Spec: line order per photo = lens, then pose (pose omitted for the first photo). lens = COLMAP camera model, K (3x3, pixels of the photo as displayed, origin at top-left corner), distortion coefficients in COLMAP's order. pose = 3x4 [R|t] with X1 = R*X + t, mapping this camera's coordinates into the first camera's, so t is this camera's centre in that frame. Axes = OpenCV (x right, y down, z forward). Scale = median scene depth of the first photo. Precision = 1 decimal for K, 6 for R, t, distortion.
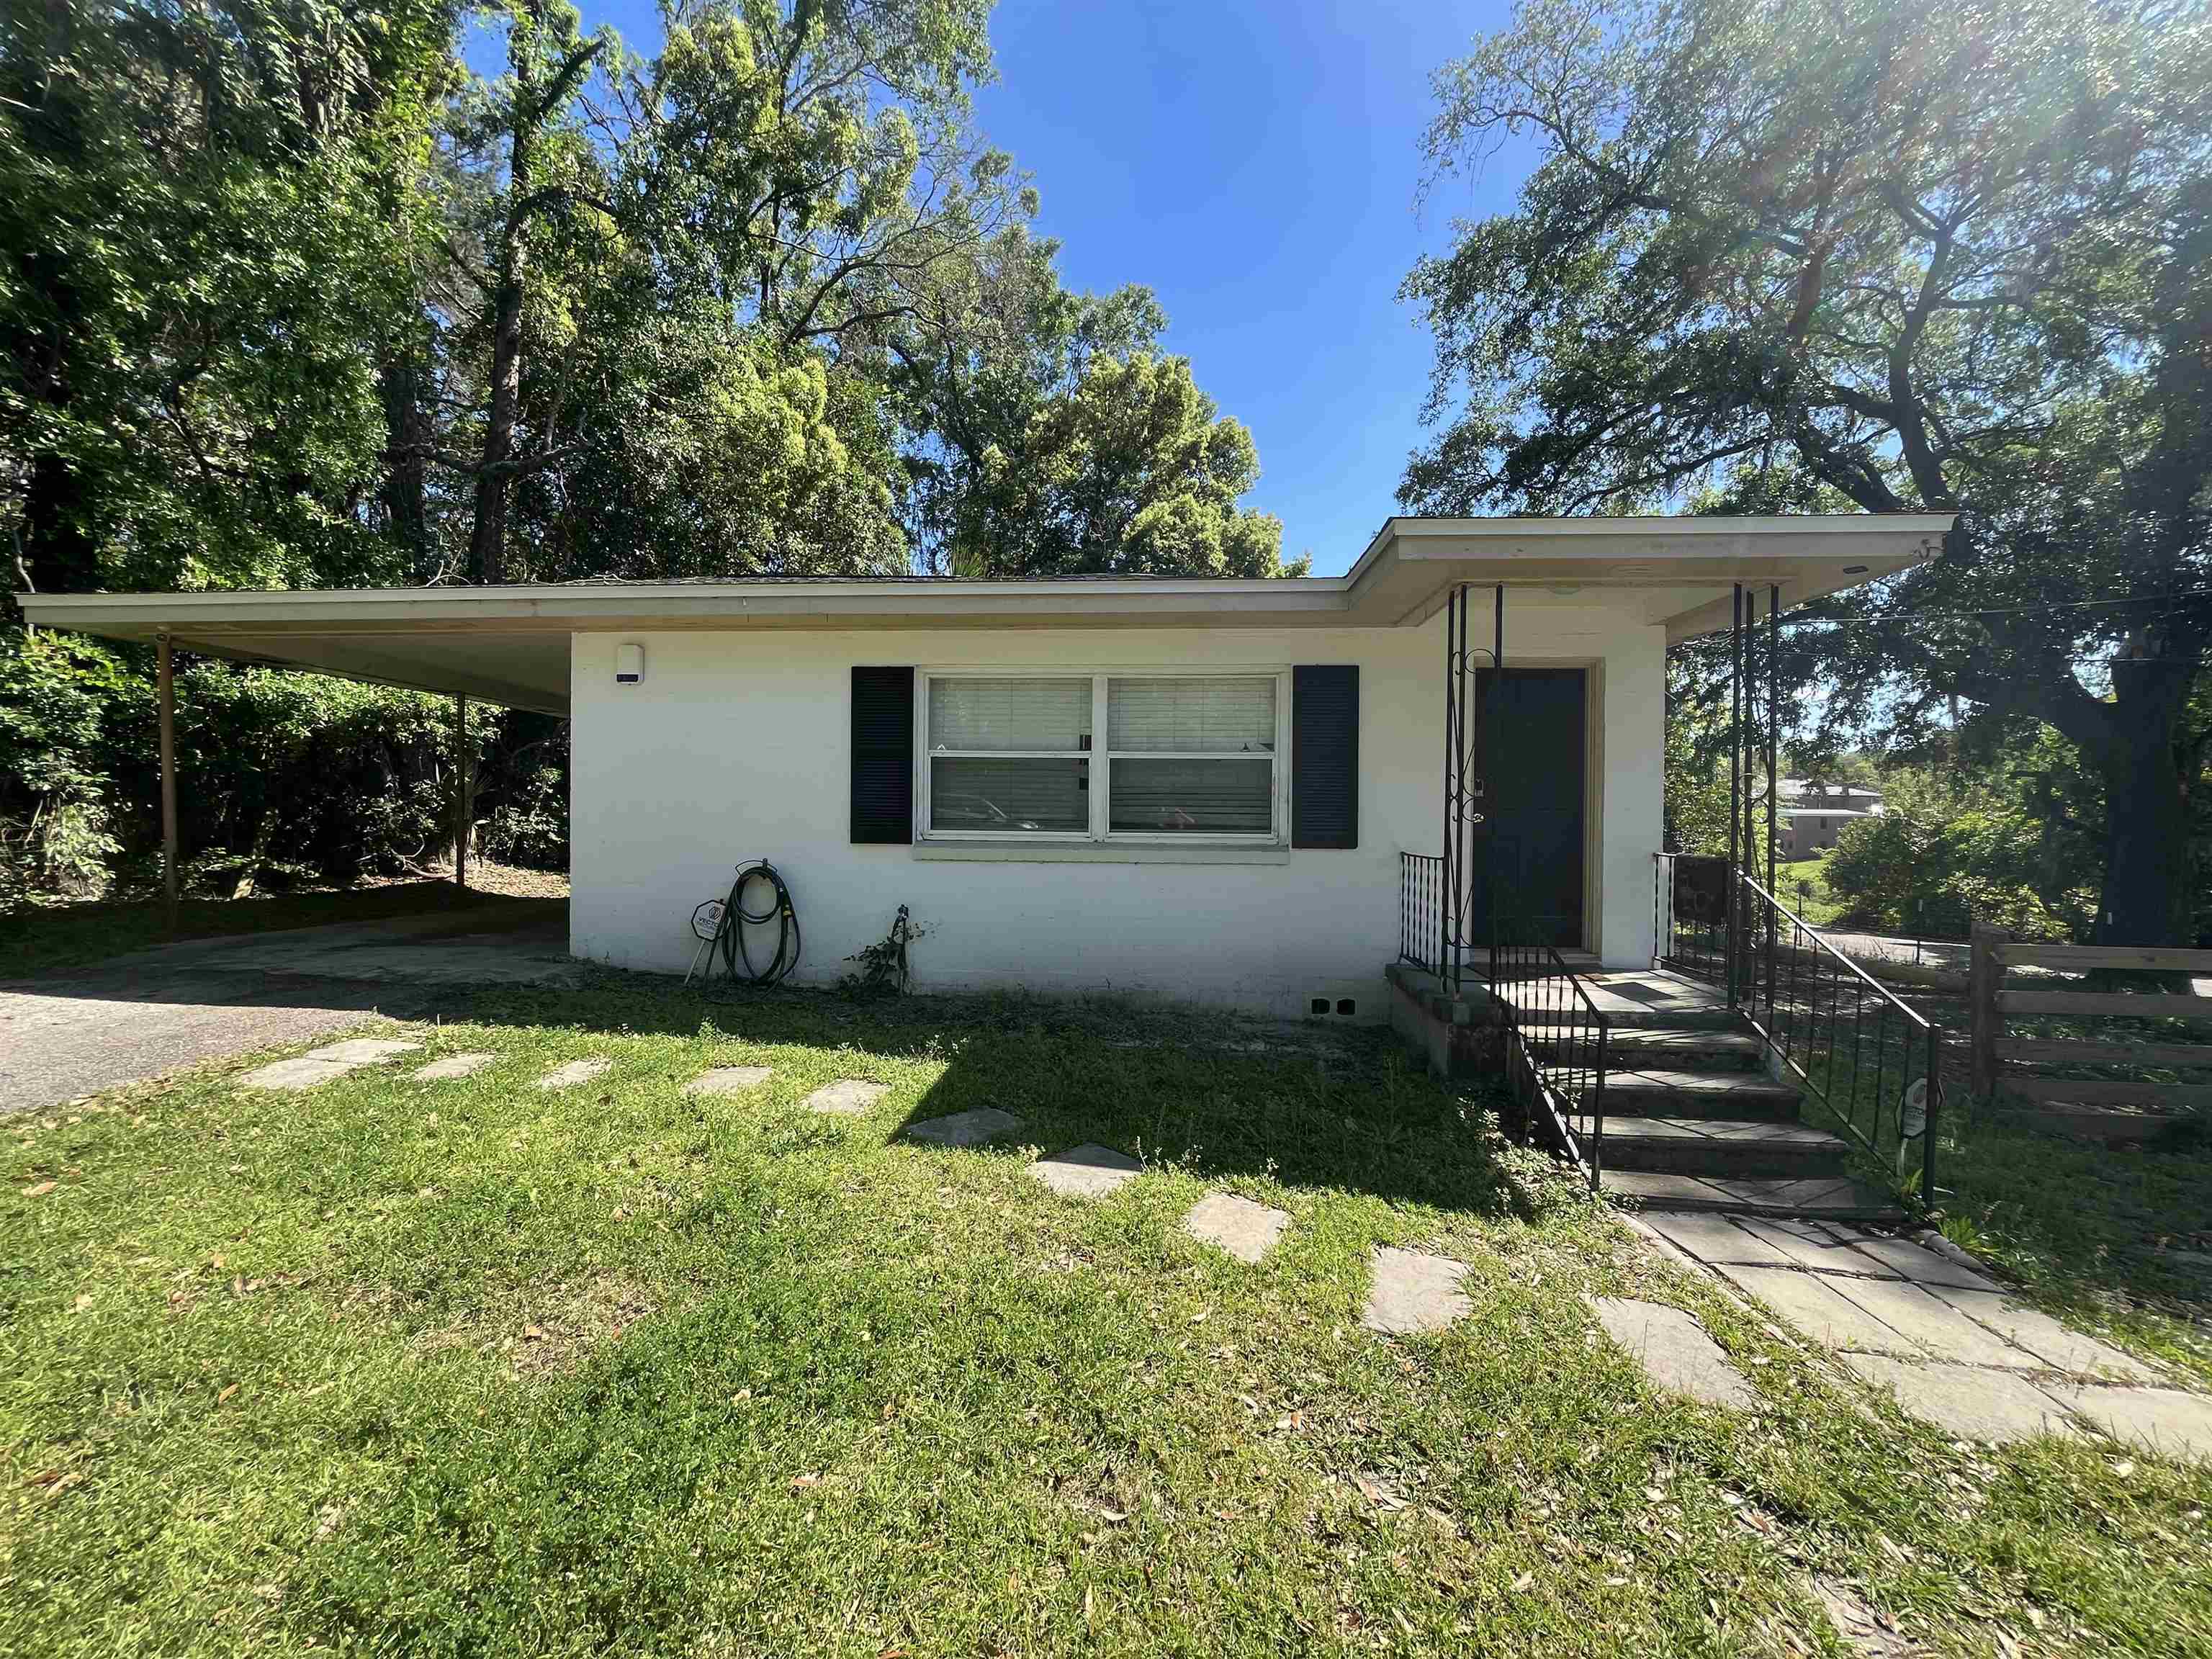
lens RADIAL K [[891.9, 0, 1094.5], [0, 891.9, 825.3], [0, 0, 1]] dist [-0.007687, -0.000551]
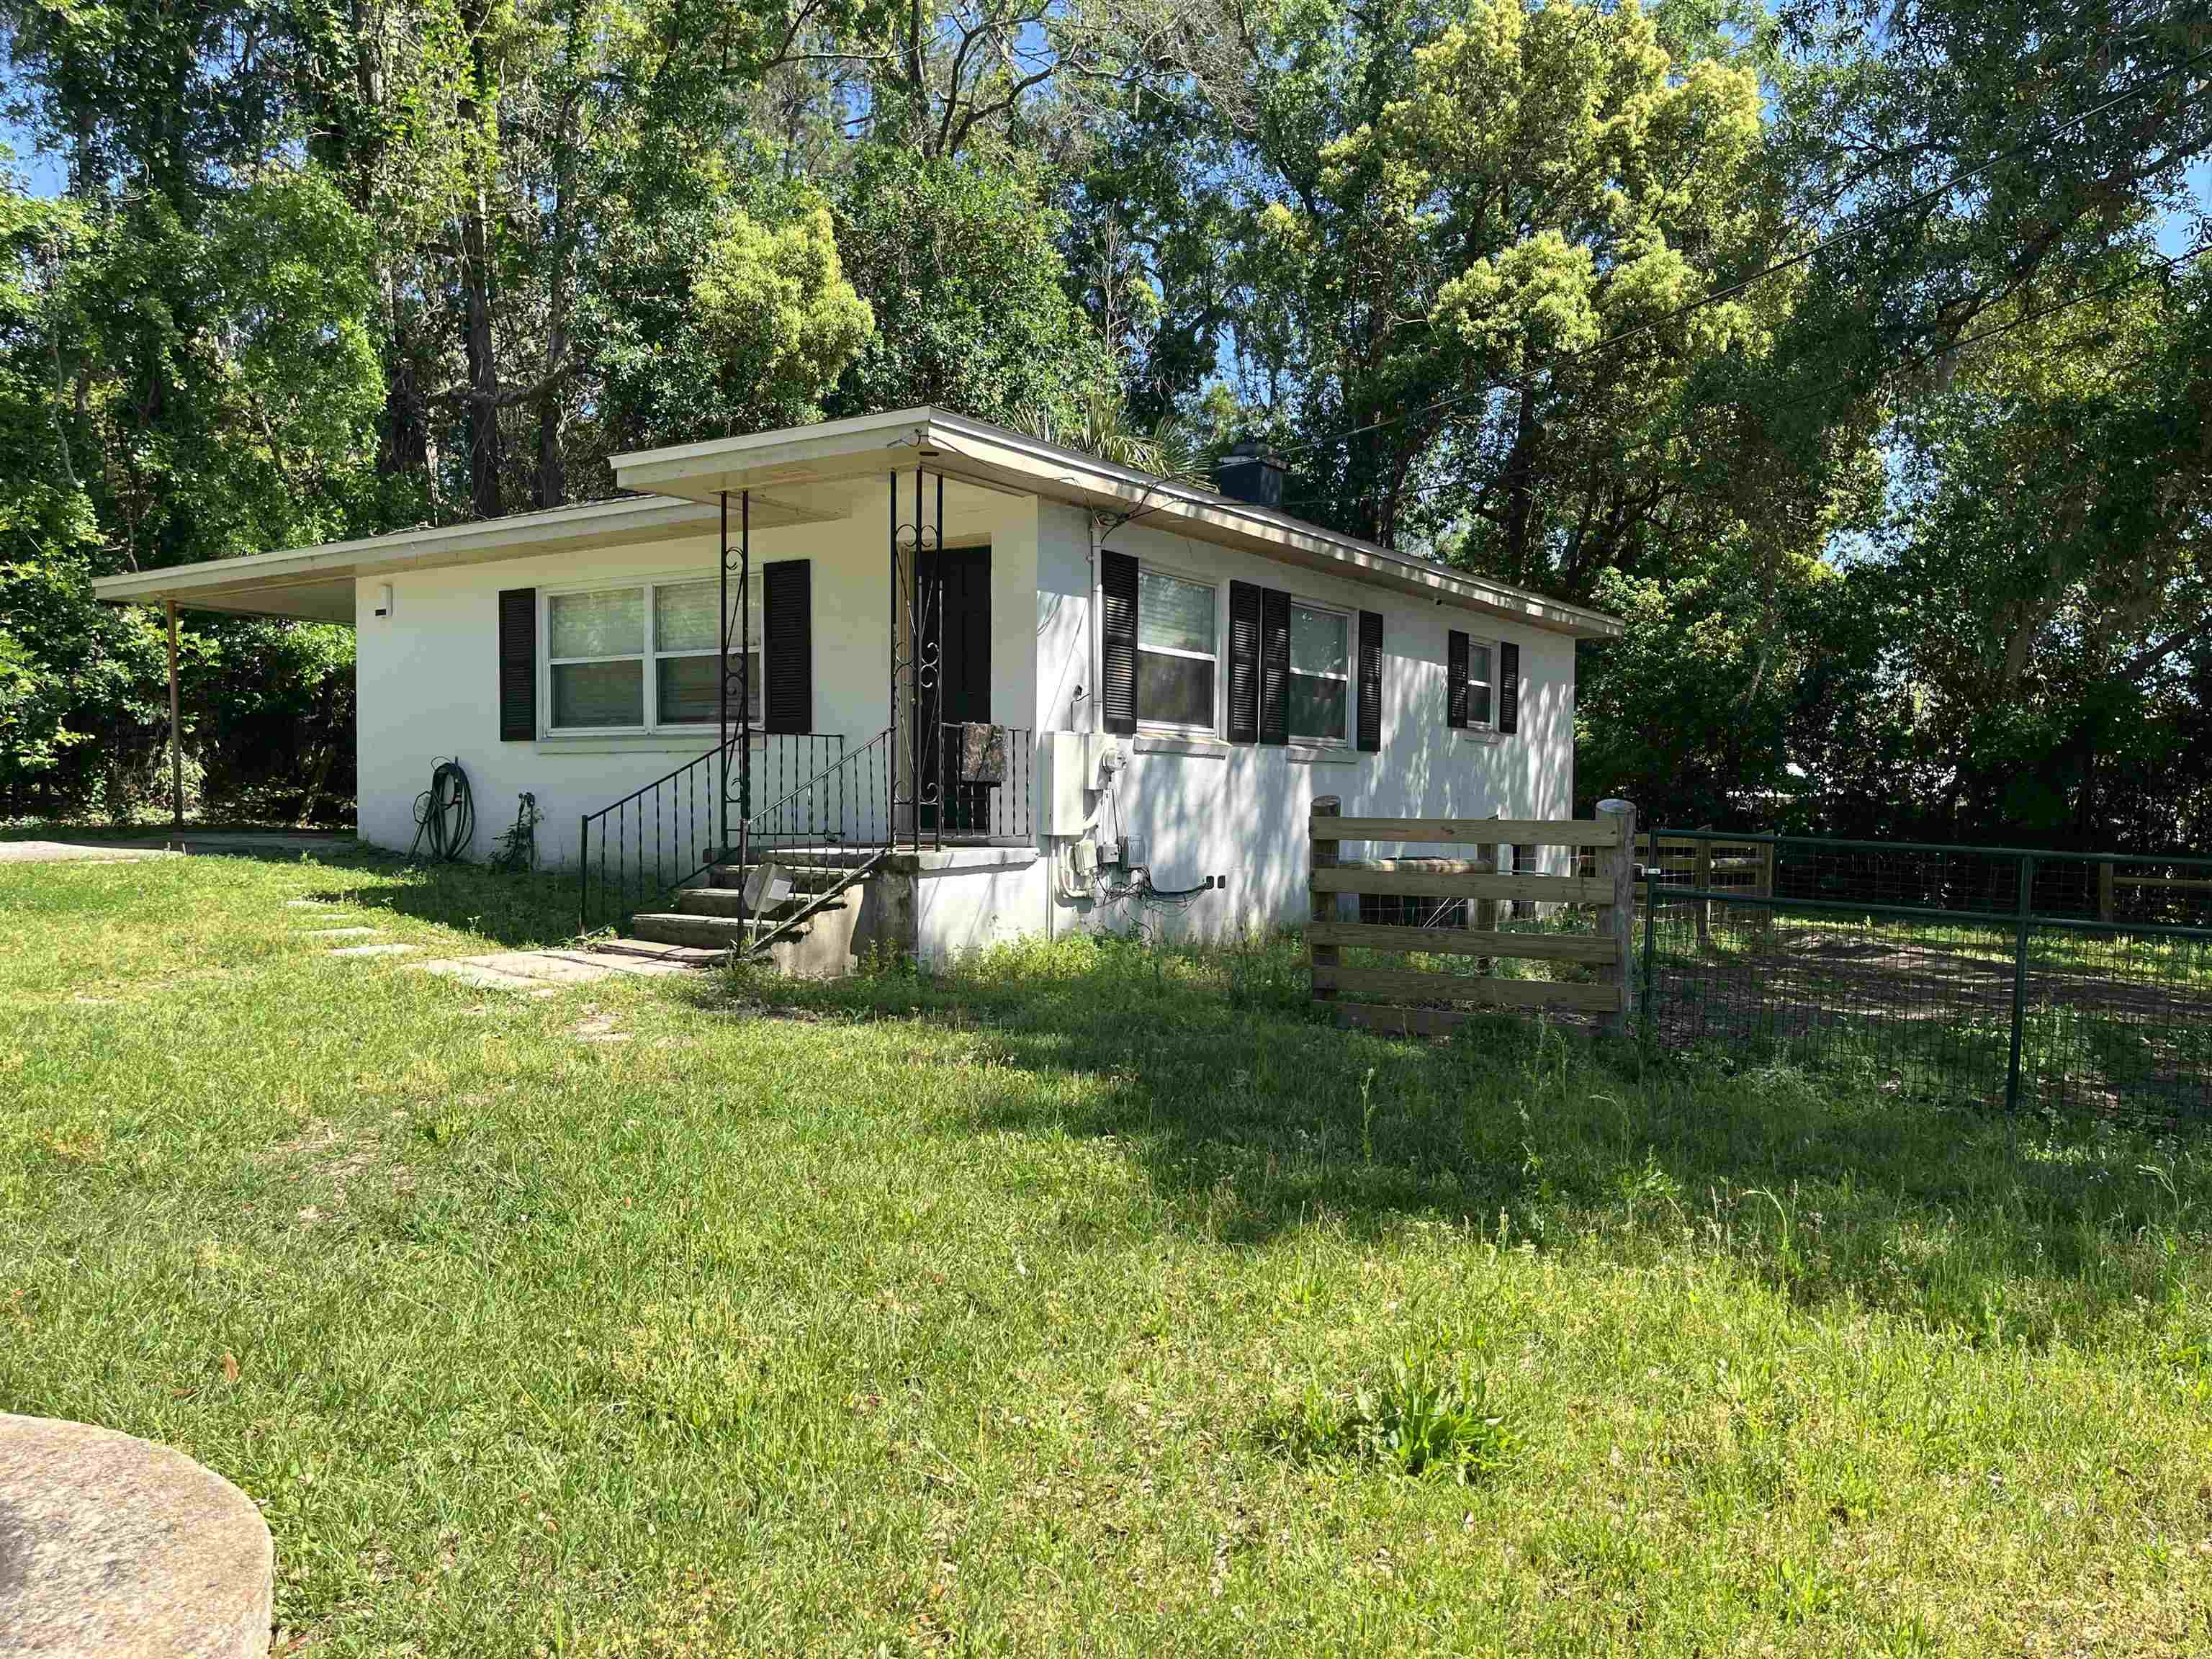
lens RADIAL K [[1661.7, 0, 1048.6], [0, 1661.7, 822.3], [0, 0, 1]] dist [0.097288, 0.003244]
pose [[0.848303, 0.002106, -0.529507, 1.516841], [-0.009511, 0.999891, -0.011260, 0.145616], [0.529426, 0.014588, 0.848231, -0.502949]]
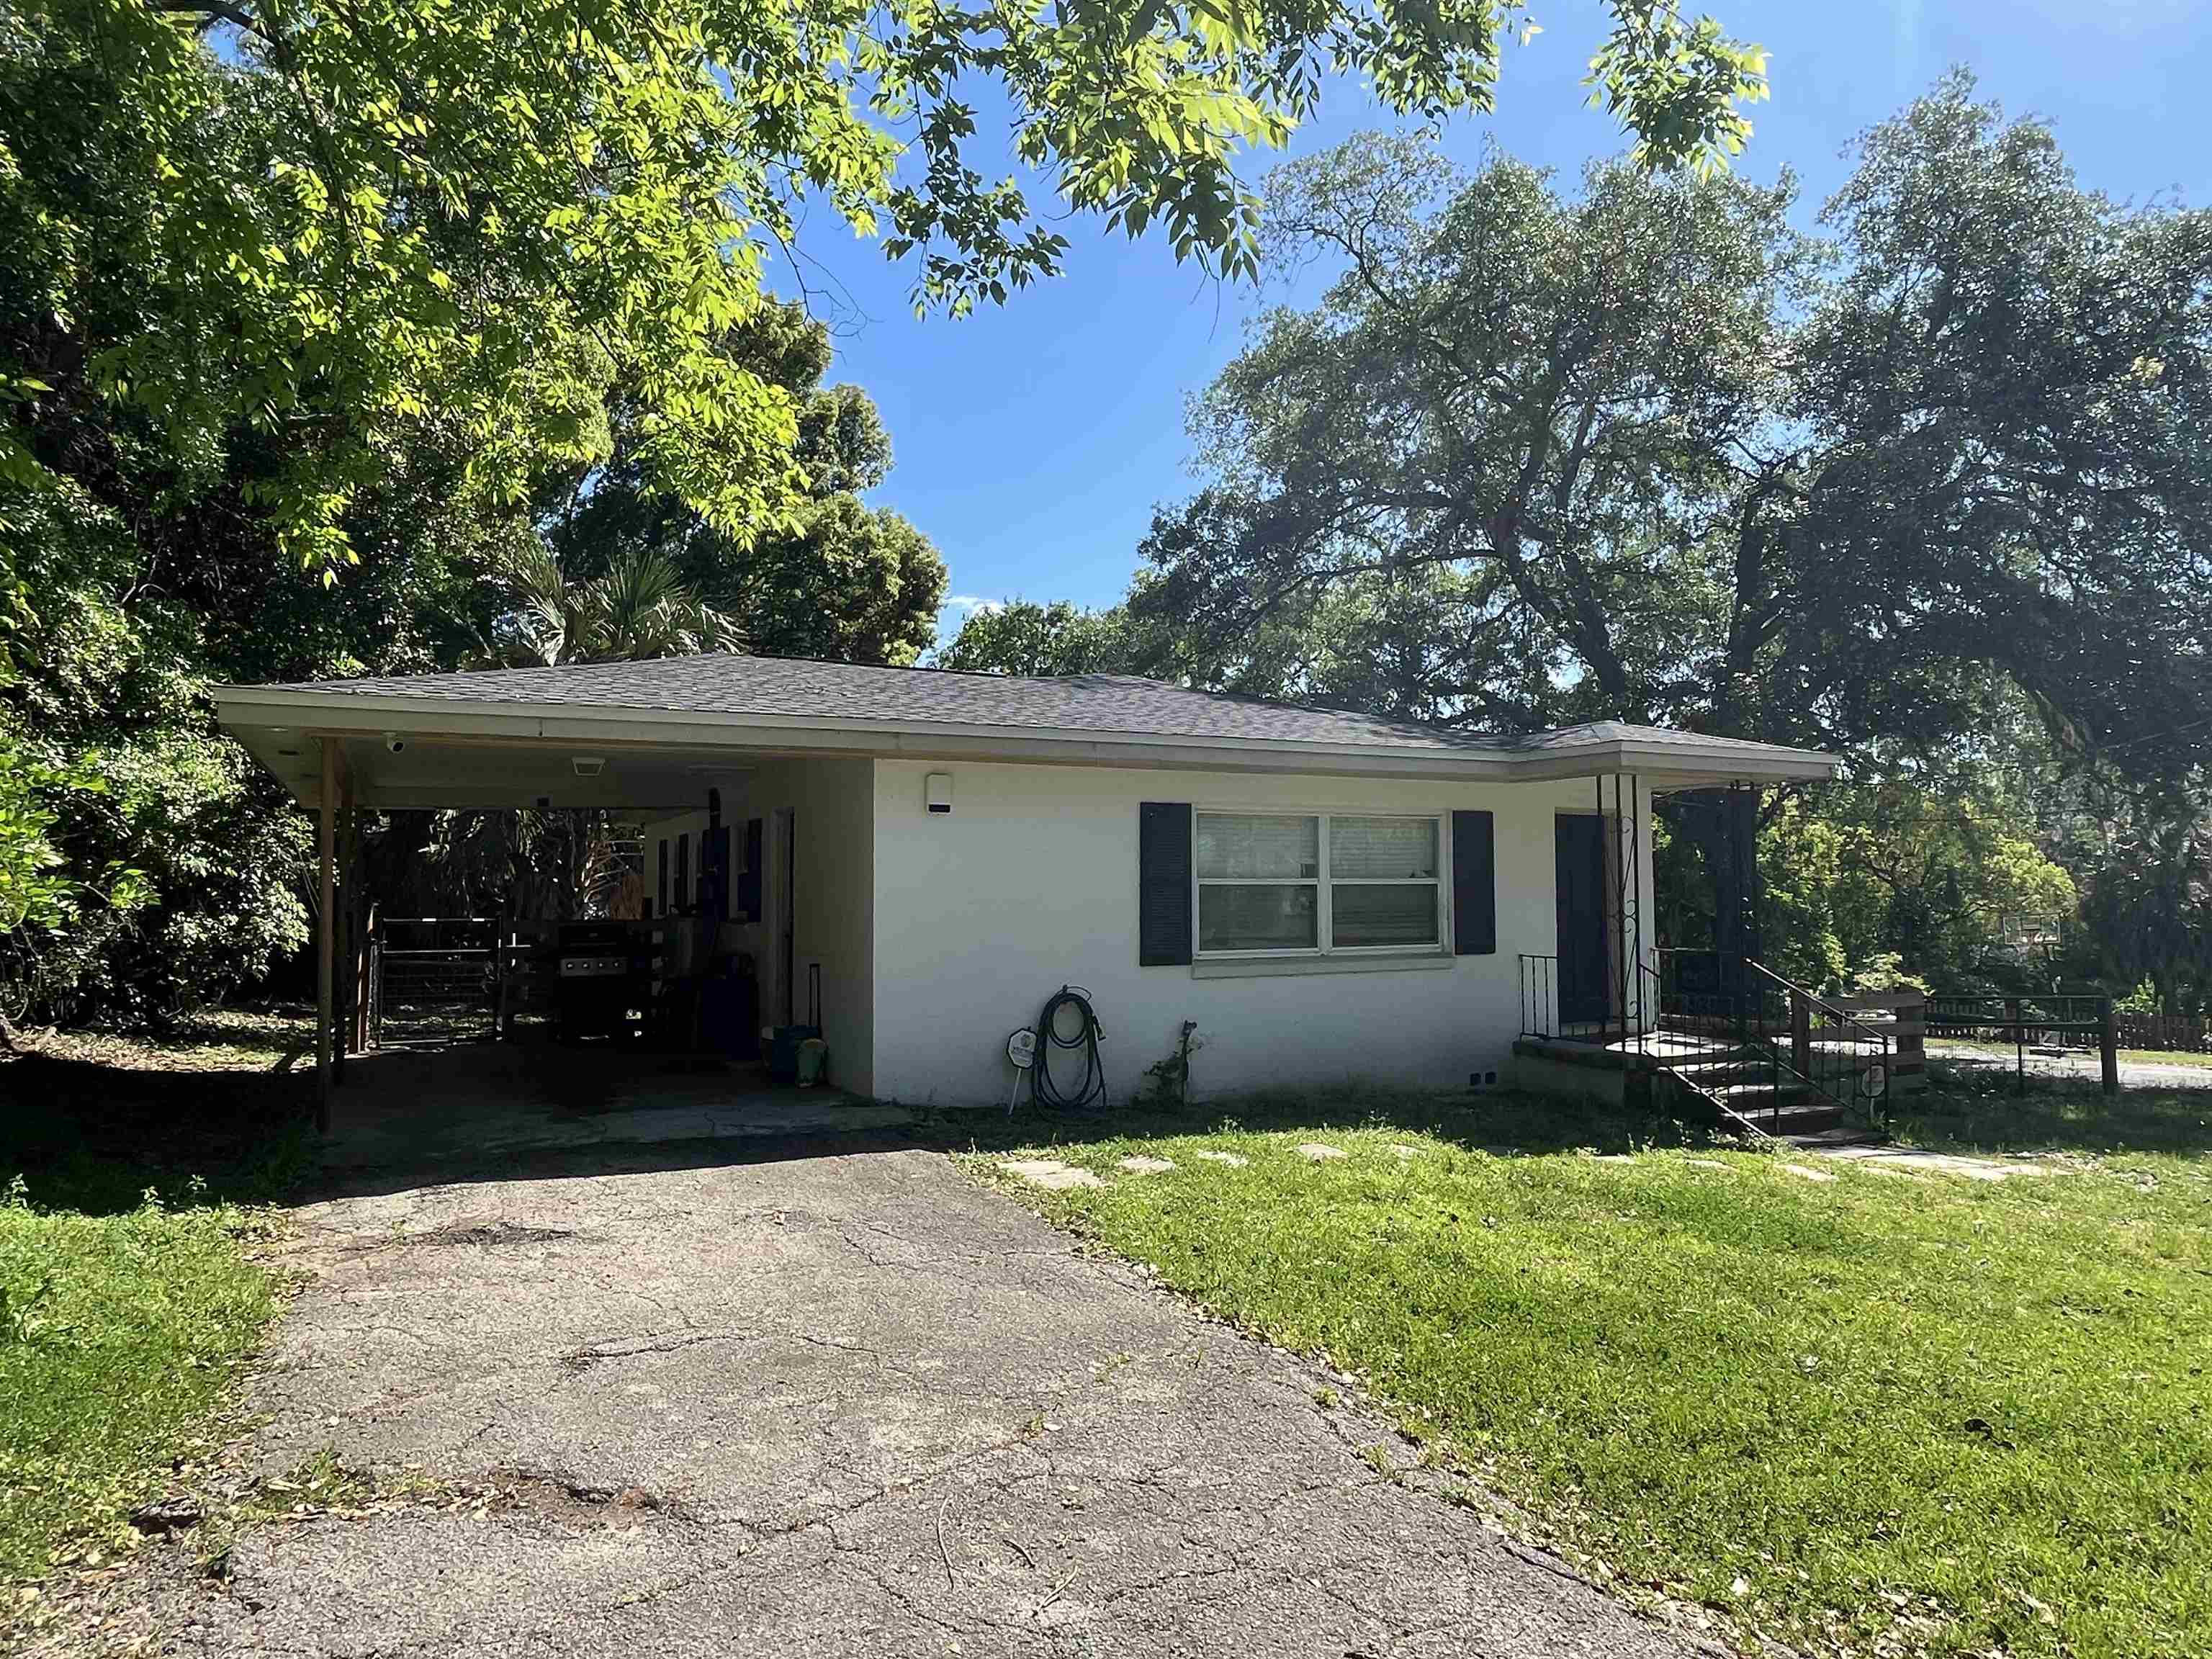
lens RADIAL K [[1342.2, 0, 1106.0], [0, 1342.2, 829.5], [0, 0, 1]] dist [-0.003171, -0.001060]
pose [[0.858489, 0.008435, 0.512762, -1.132901], [0.021673, 0.998375, -0.052708, -0.059501], [-0.512373, 0.056363, 0.856911, -0.369034]]
